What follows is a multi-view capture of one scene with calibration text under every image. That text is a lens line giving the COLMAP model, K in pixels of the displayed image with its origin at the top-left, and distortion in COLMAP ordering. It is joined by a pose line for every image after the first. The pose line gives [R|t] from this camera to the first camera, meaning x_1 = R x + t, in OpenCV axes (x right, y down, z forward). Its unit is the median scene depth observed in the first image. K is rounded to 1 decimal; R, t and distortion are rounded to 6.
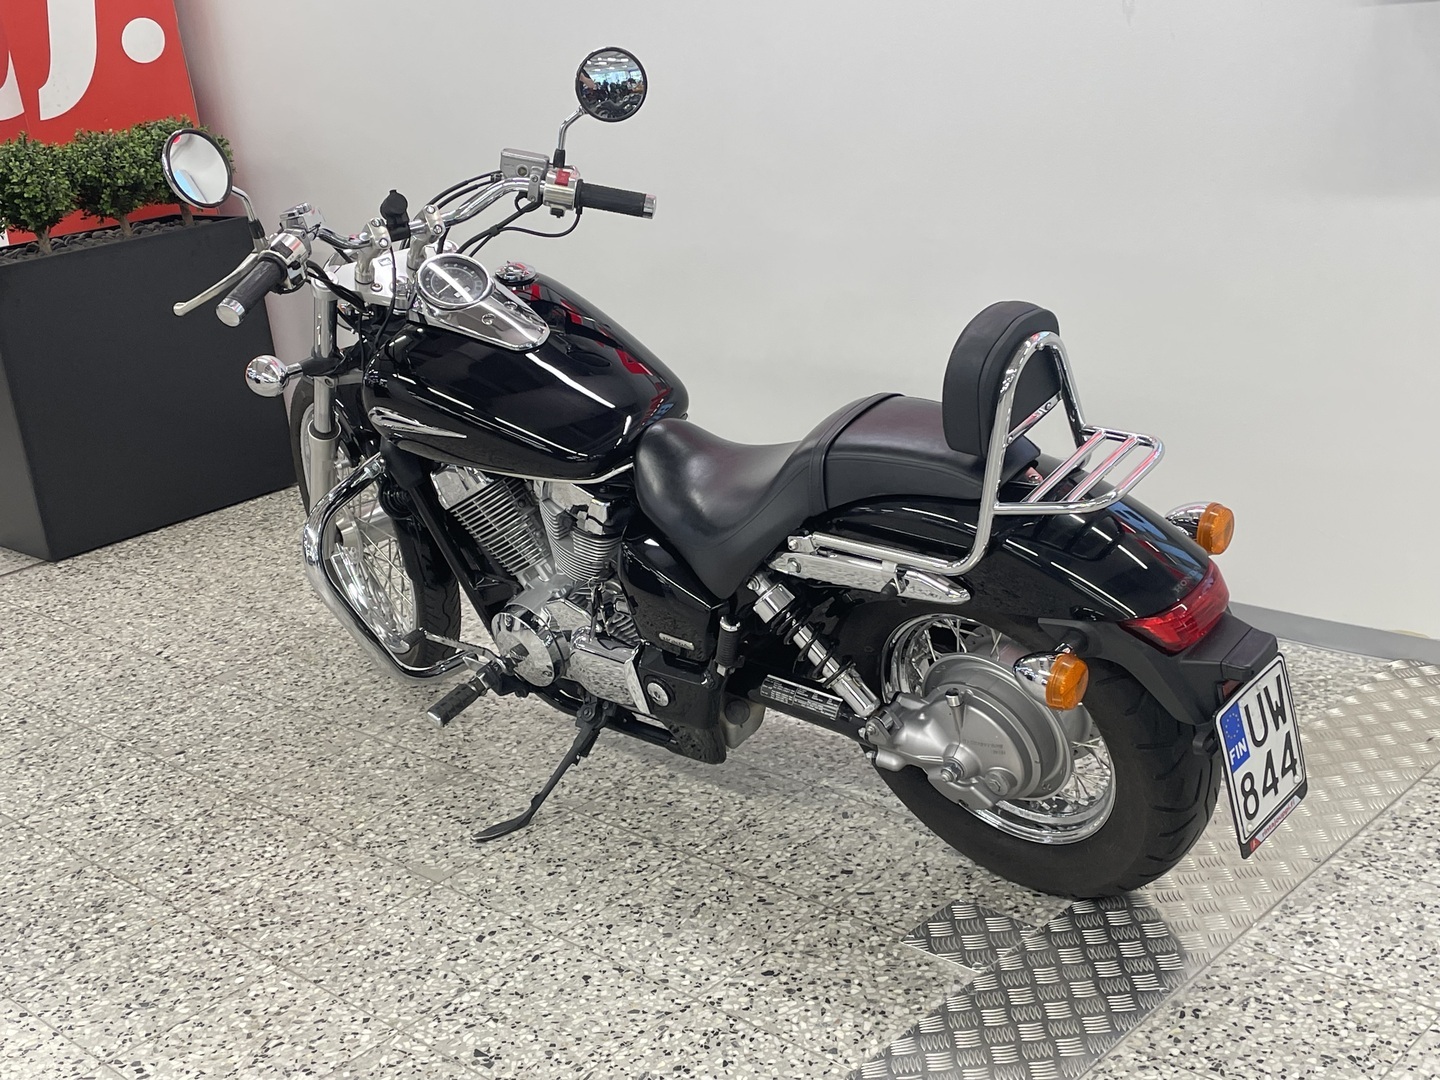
lens RADIAL K [[1787.4, 0, 717.1], [0, 1787.4, 565.5], [0, 0, 1]] dist [0.060721, 0.000000]
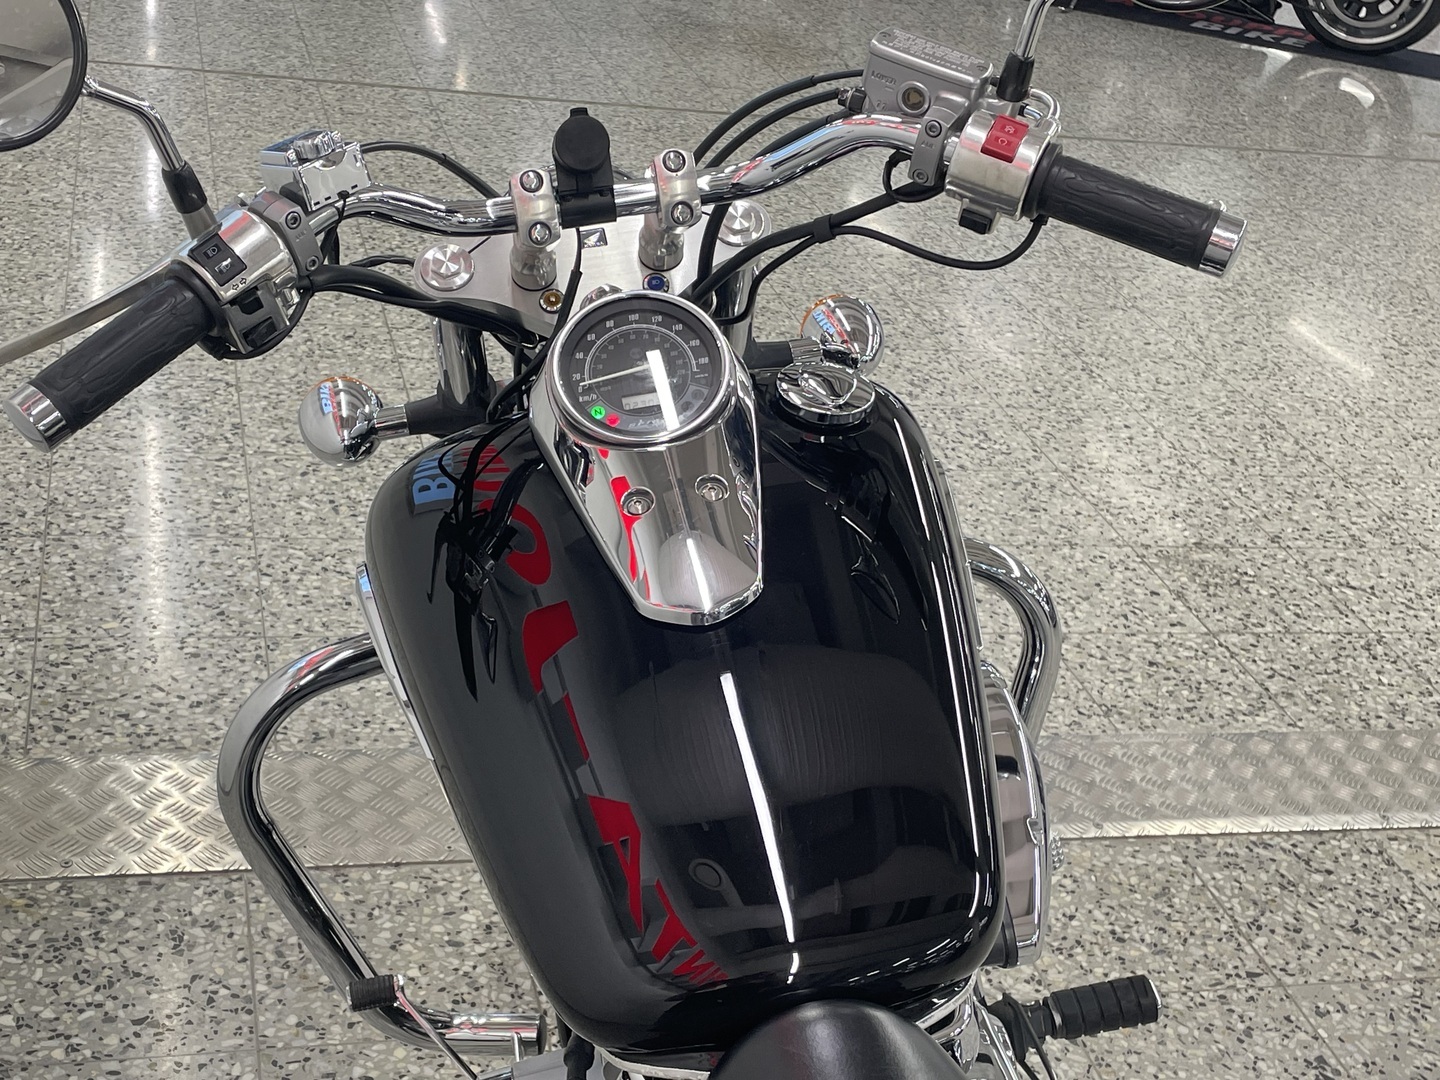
lens RADIAL K [[1936.9, 0, 711.7], [0, 1936.9, 538.8], [0, 0, 1]] dist [0.077466, 0.000000]
pose [[-0.851362, -0.247622, 0.462457, -0.218089], [0.124788, 0.760672, 0.637030, -0.457876], [-0.509520, 0.600052, -0.616707, 1.378338]]
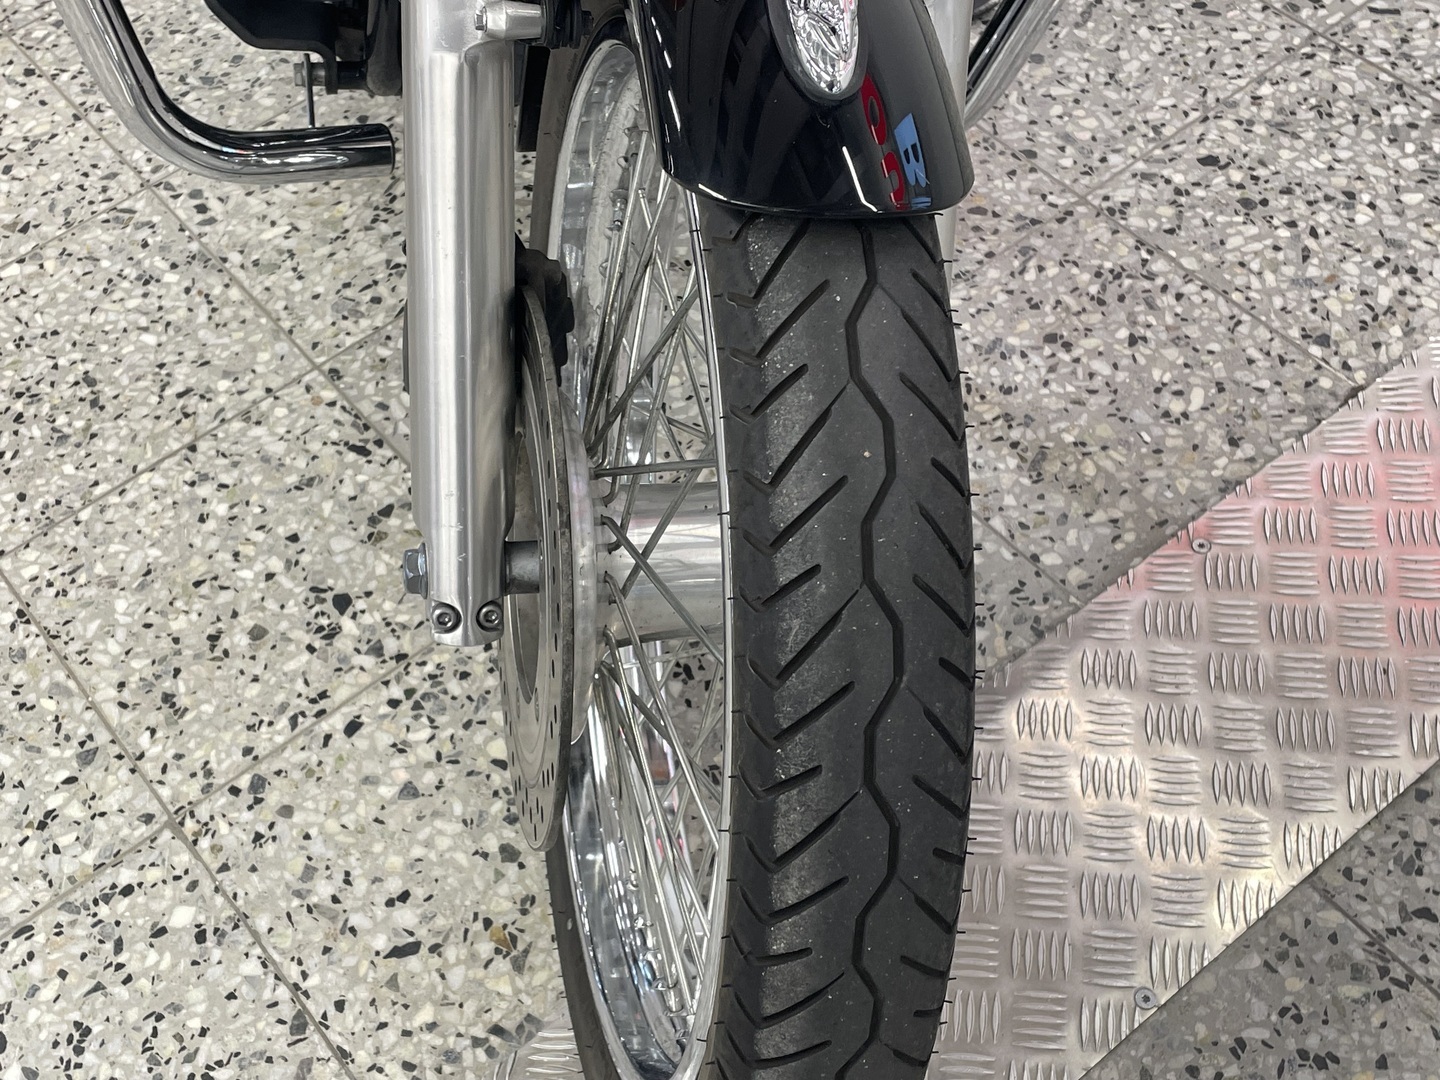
lens RADIAL K [[1787.4, 0, 705.6], [0, 1787.4, 527.0], [0, 0, 1]] dist [0.060721, 0.000000]
pose [[0.990995, 0.116131, -0.066659, -0.077683], [-0.056134, 0.812266, 0.580579, -0.010579], [0.121568, -0.571609, 0.811471, 0.398089]]
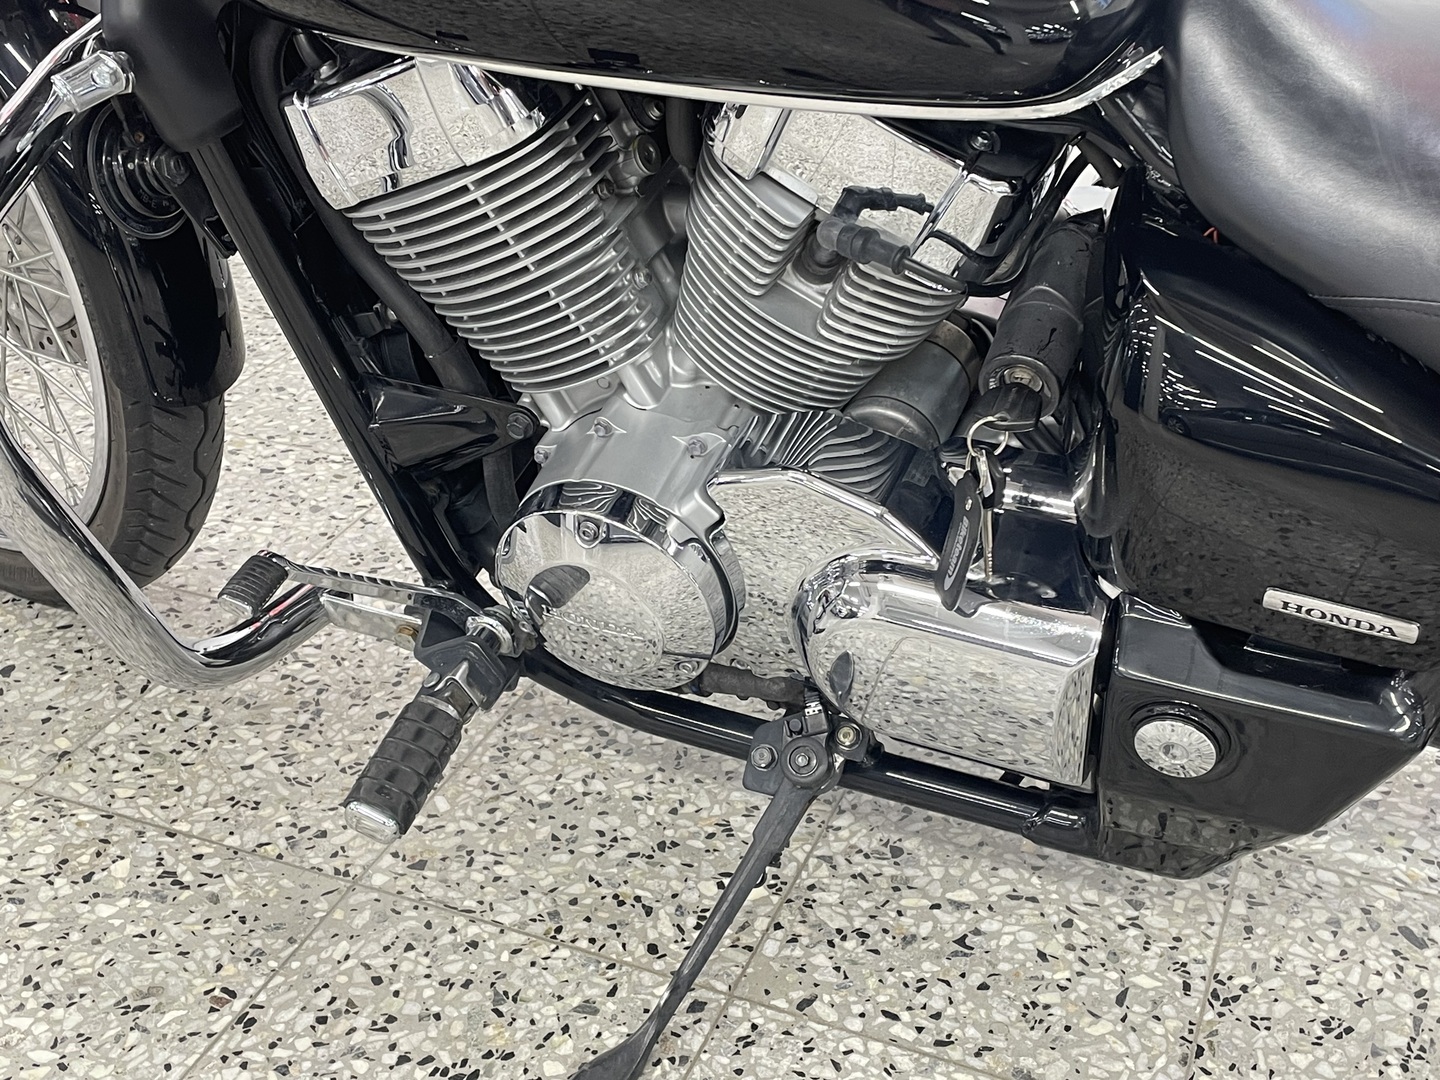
lens RADIAL K [[1787.4, 0, 695.6], [0, 1787.4, 549.2], [0, 0, 1]] dist [0.060721, 0.000000]
pose [[0.927999, -0.082528, 0.363327, -0.251085], [0.021735, 0.985490, 0.168334, -0.027249], [-0.371948, -0.148317, 0.916328, 0.750965]]
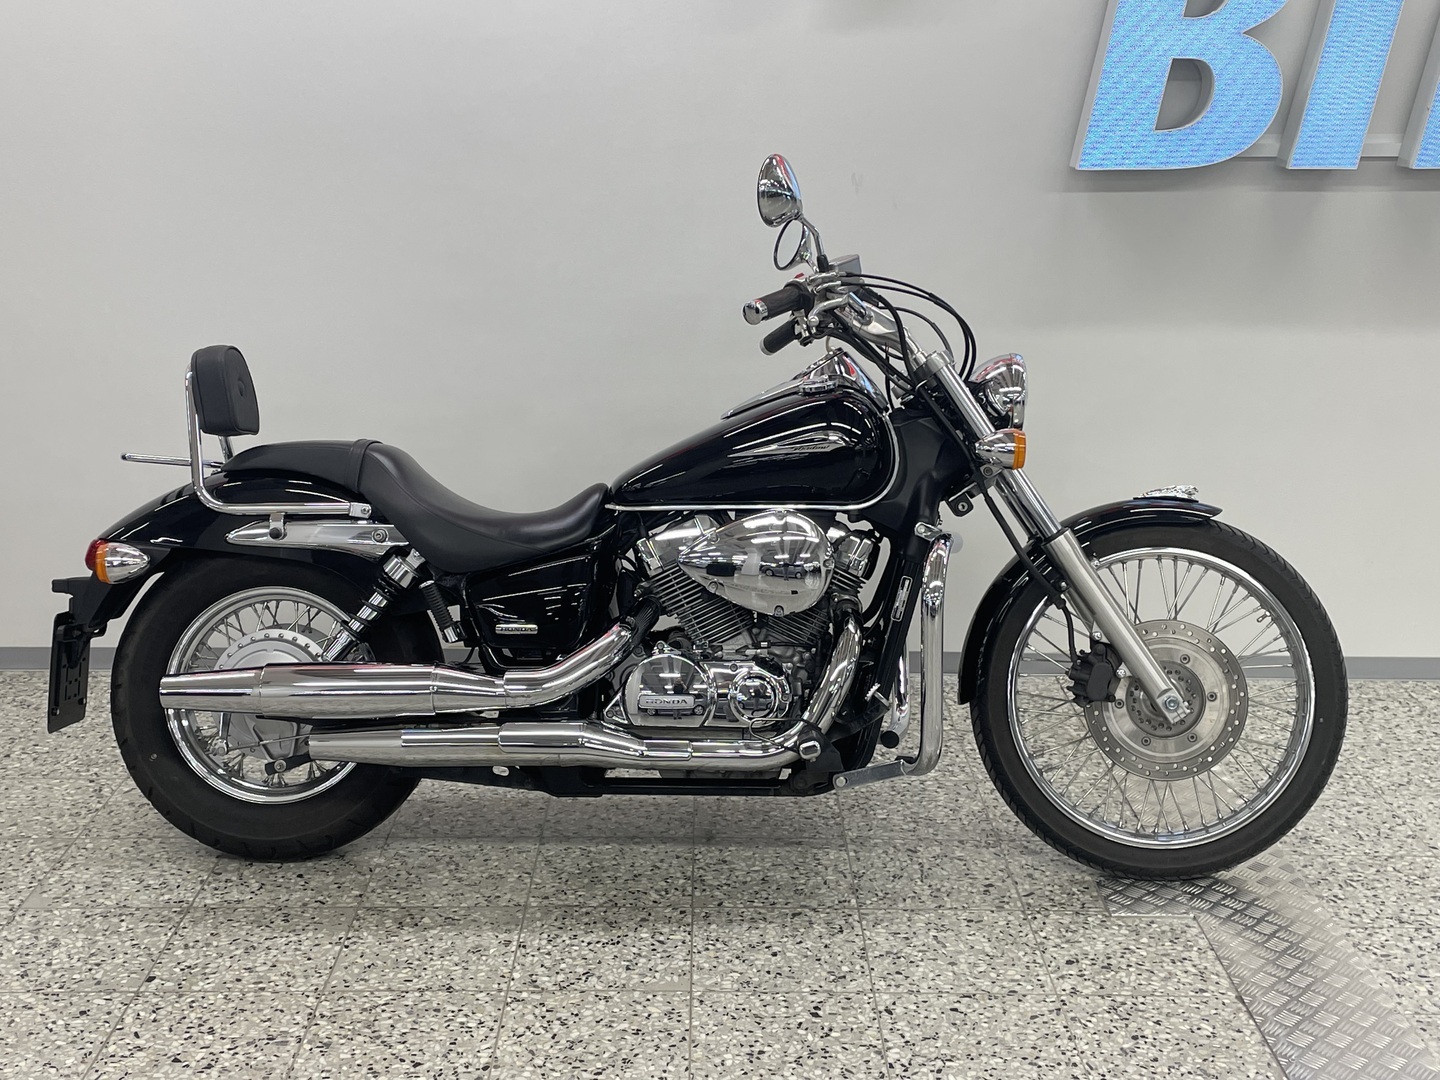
lens RADIAL K [[1787.4, 0, 712.2], [0, 1787.4, 529.2], [0, 0, 1]] dist [0.060721, 0.000000]
pose [[0.715326, -0.065164, 0.695746, -0.872824], [0.149654, 0.986828, -0.061438, -0.012689], [-0.682578, 0.148070, 0.715655, 0.261866]]
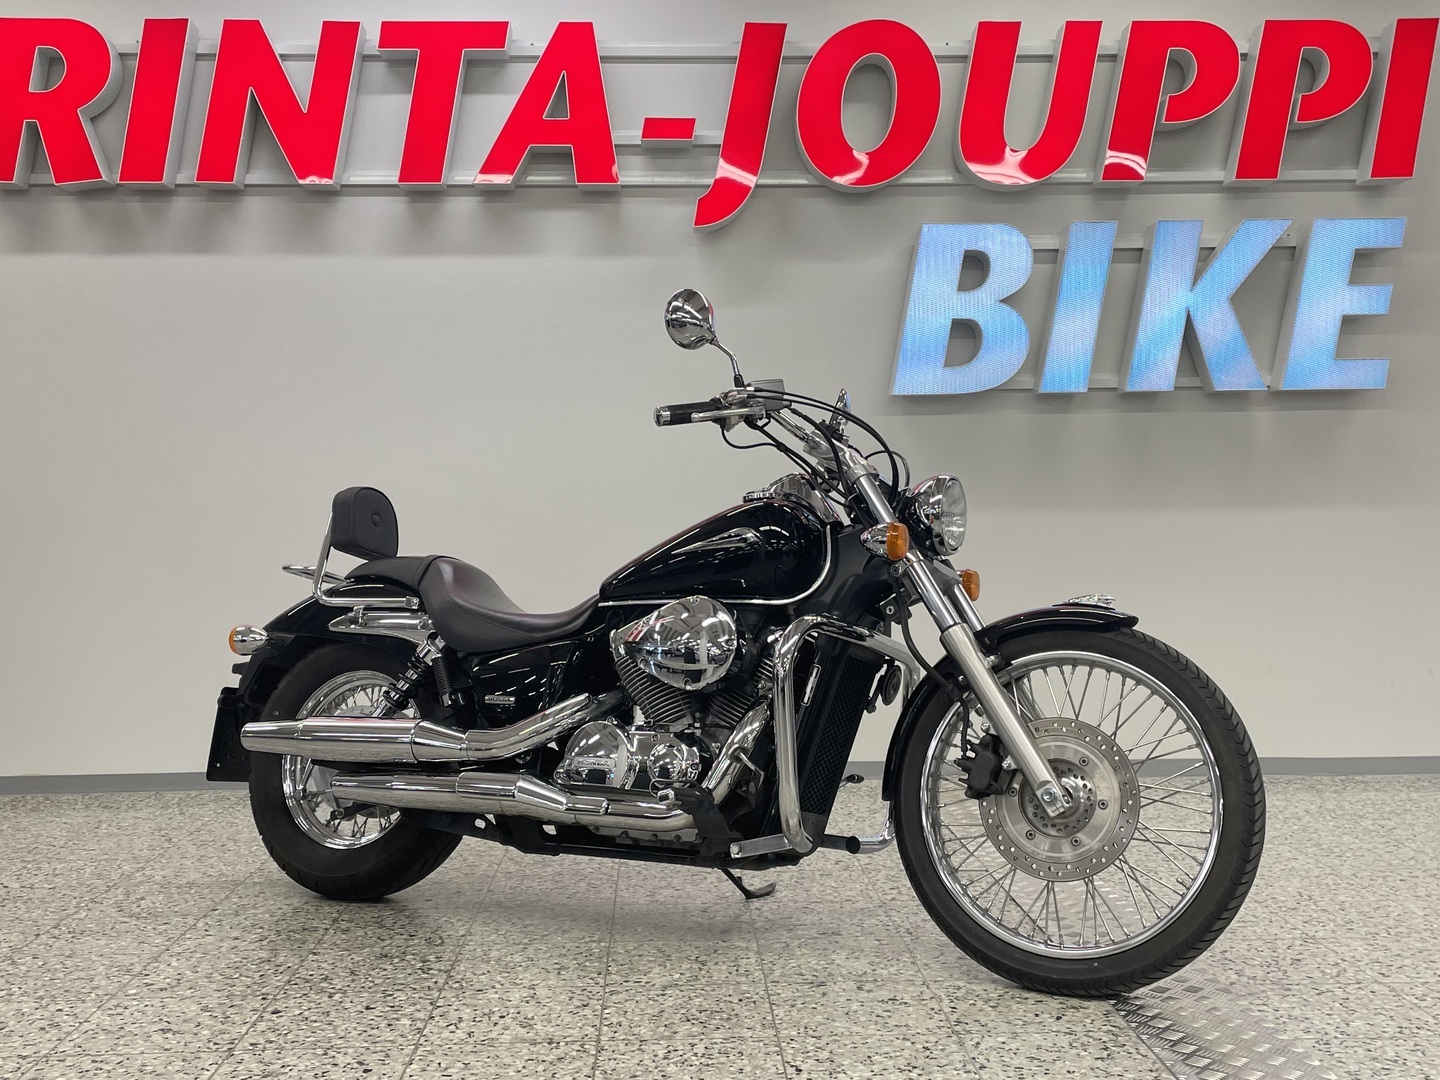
lens RADIAL K [[1558.6, 0, 714.2], [0, 1558.6, 529.5], [0, 0, 1]] dist [0.054031, 0.000000]
pose [[0.695537, 0.092877, 0.712462, -1.032849], [0.174128, 0.940258, -0.292564, 0.286750], [-0.697071, 0.327549, 0.637812, 0.109573]]
